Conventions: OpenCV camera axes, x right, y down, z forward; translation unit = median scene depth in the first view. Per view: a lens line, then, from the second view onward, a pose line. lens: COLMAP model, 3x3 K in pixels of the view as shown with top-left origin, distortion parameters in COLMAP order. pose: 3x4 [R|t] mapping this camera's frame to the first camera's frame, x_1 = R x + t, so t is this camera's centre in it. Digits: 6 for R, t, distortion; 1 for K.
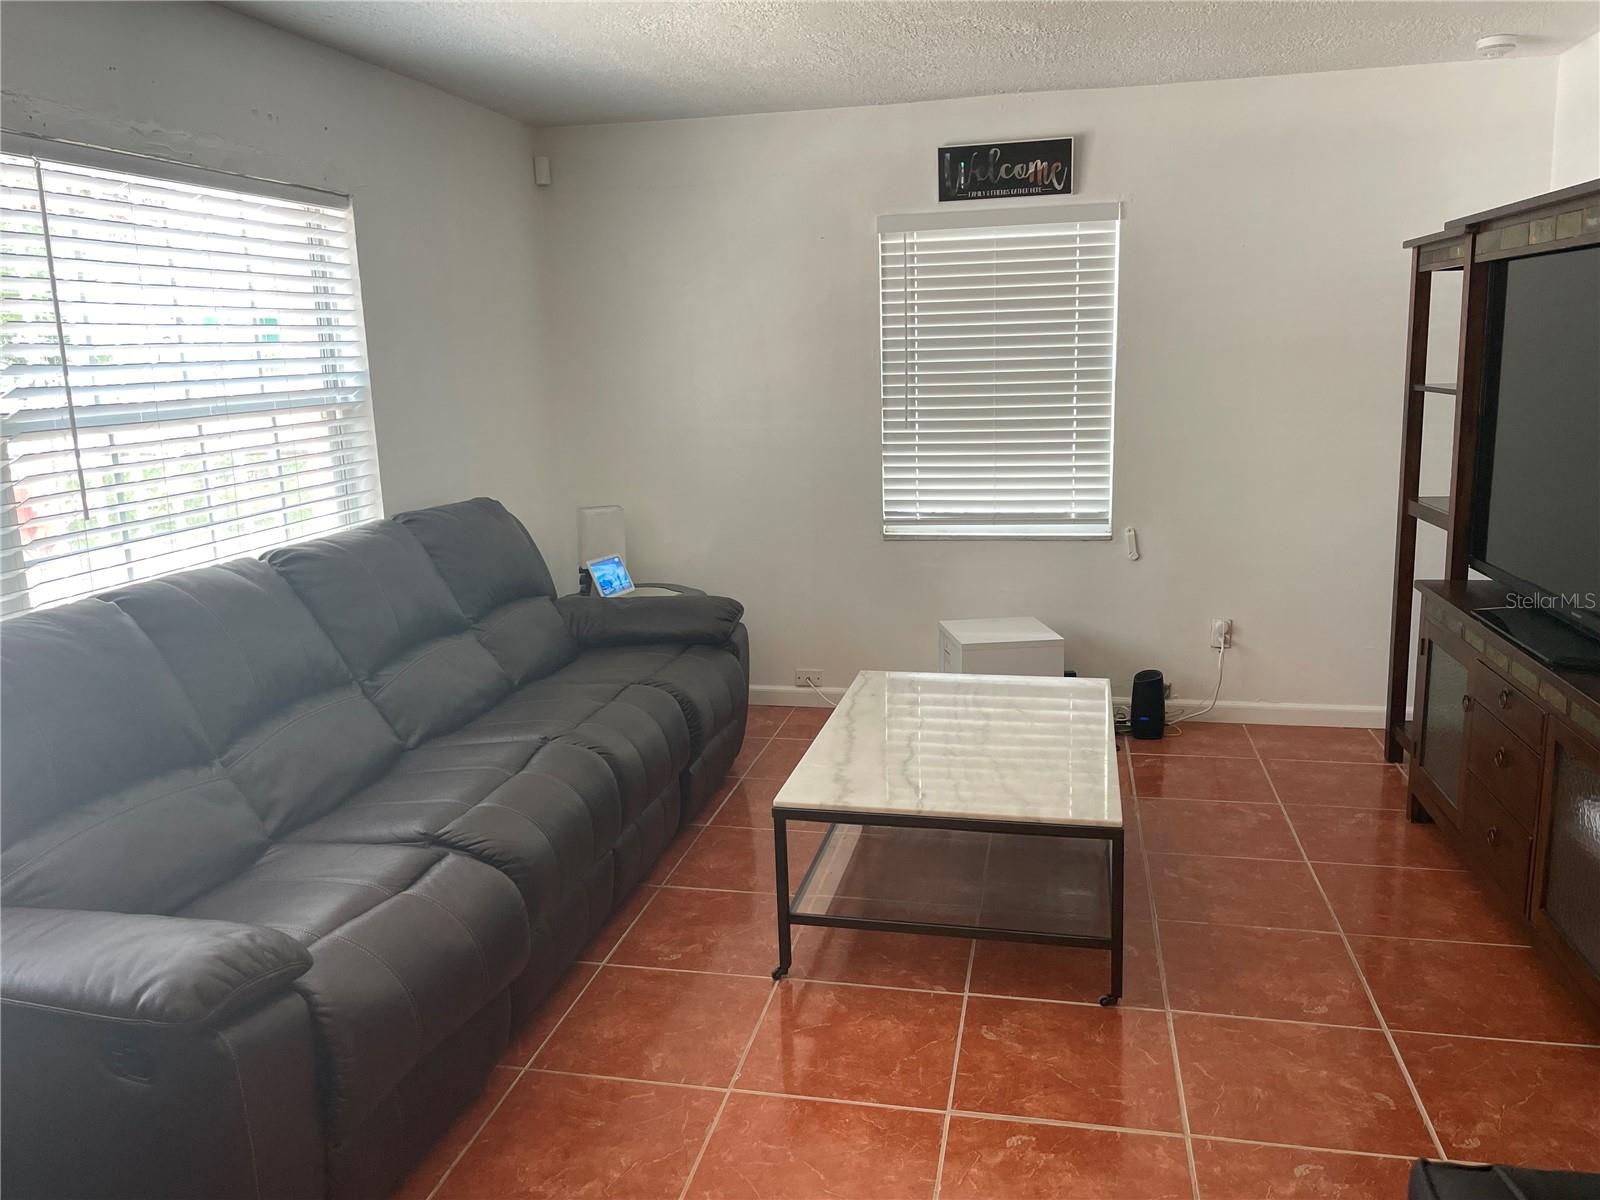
lens RADIAL K [[1216.1, 0, 794.6], [0, 1216.1, 596.3], [0, 0, 1]] dist [0.053172, -0.023746]
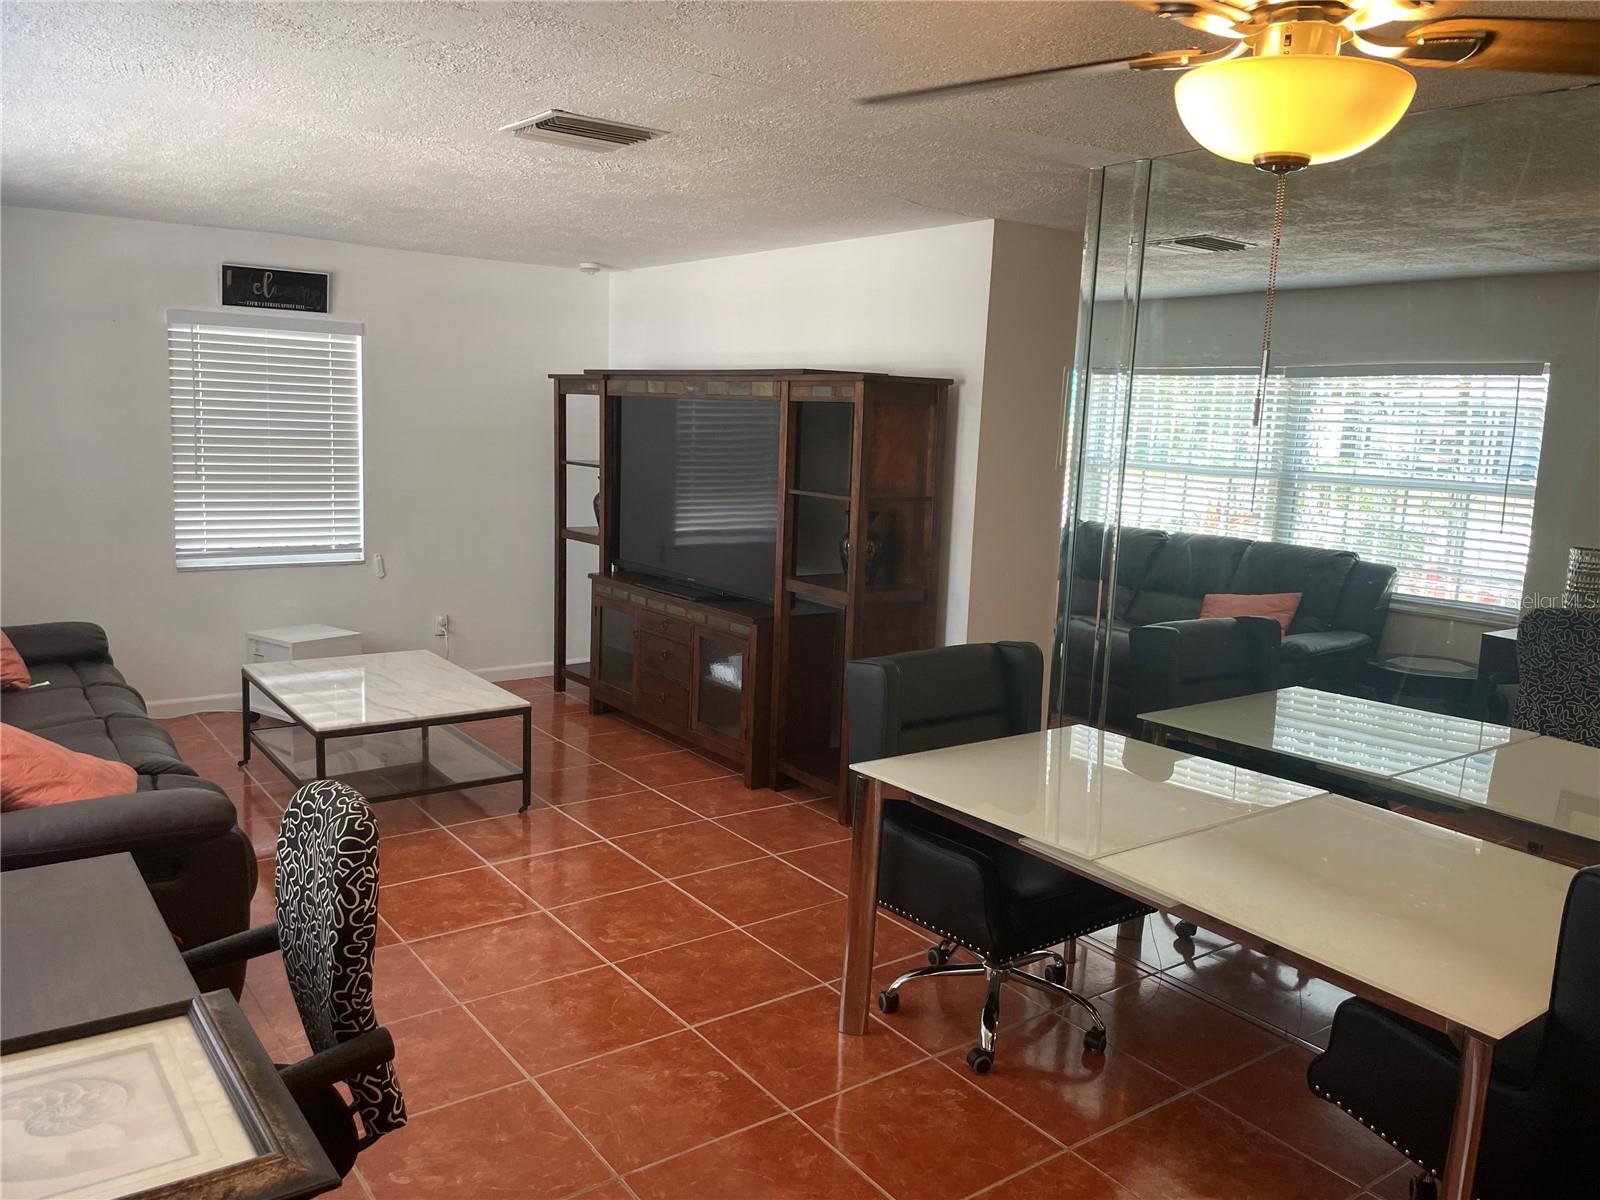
lens RADIAL K [[1216.1, 0, 789.7], [0, 1216.1, 592.8], [0, 0, 1]] dist [0.053172, -0.023746]
pose [[0.672946, -0.057741, 0.737435, -0.454468], [0.091384, 0.995801, -0.005421, 0.039387], [-0.734025, 0.071038, 0.675397, -0.289287]]
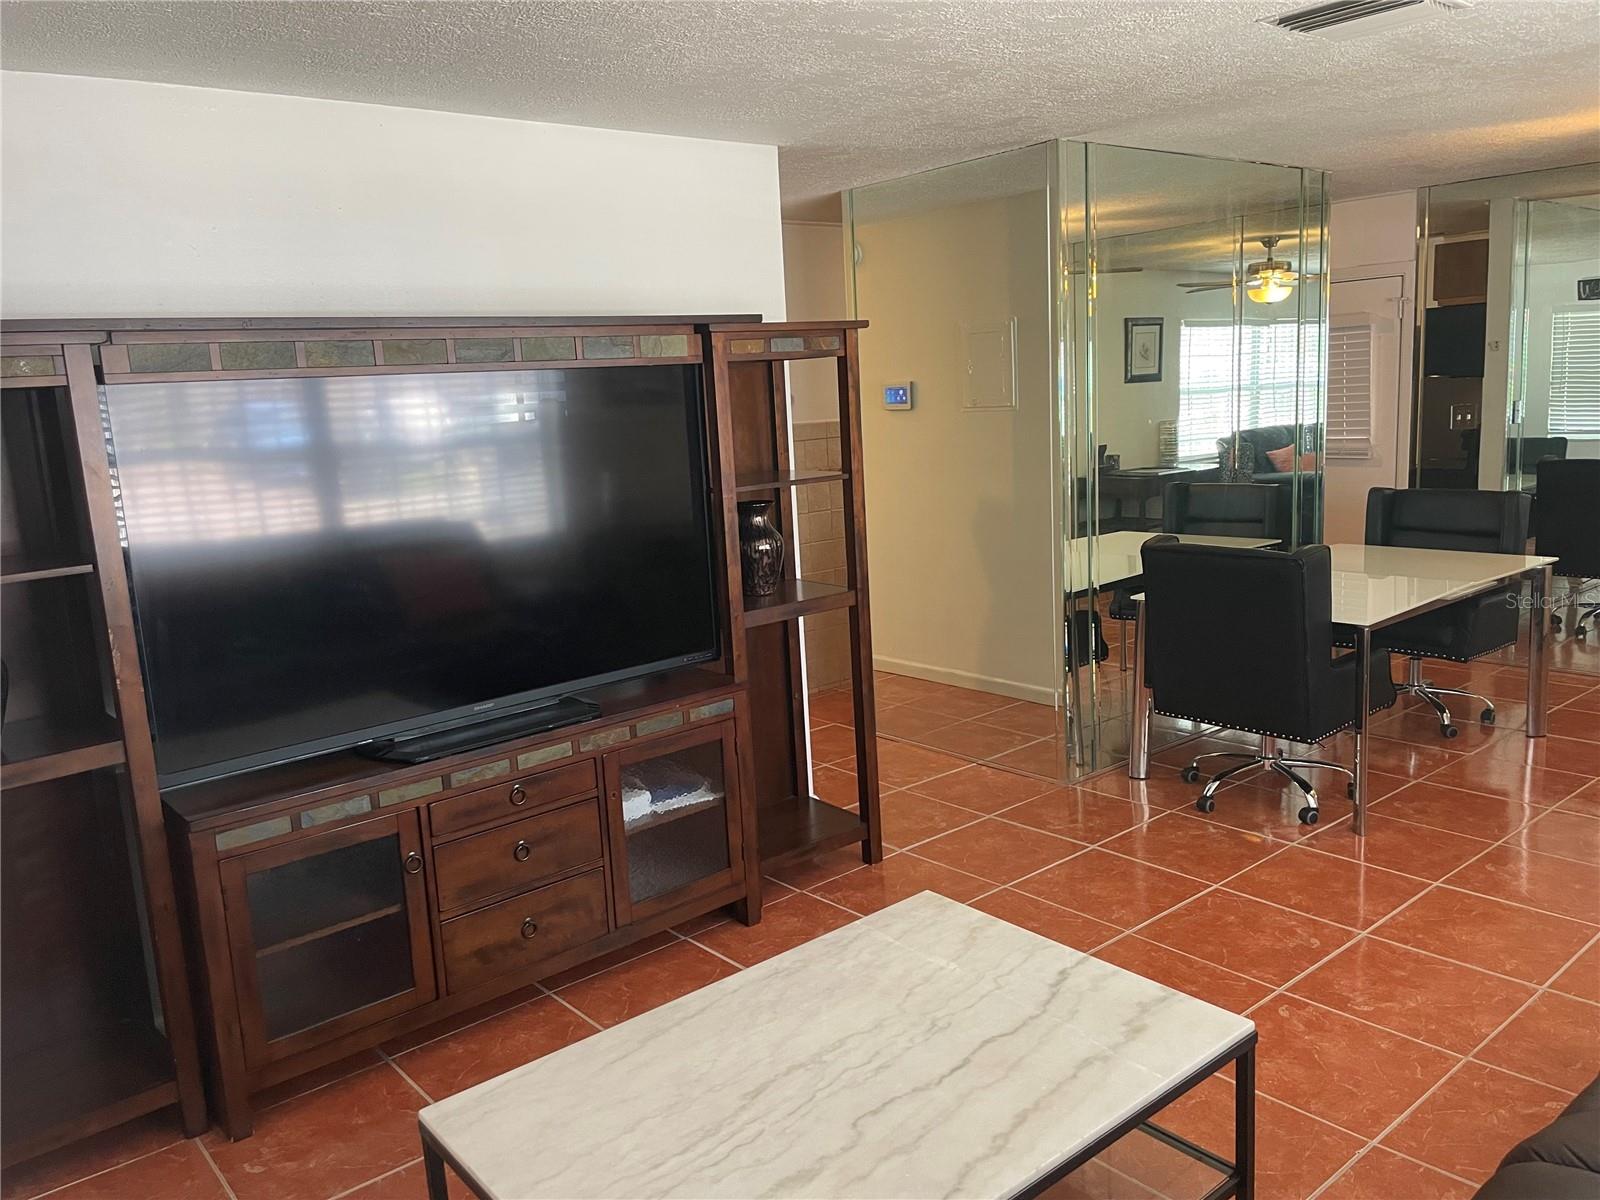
lens RADIAL K [[1216.1, 0, 803.3], [0, 1216.1, 595.1], [0, 0, 1]] dist [0.053172, -0.023746]
pose [[-0.791350, -0.035666, 0.610322, -0.154809], [0.185960, 0.936952, 0.295872, -0.218167], [-0.582394, 0.347634, -0.734825, 1.007269]]
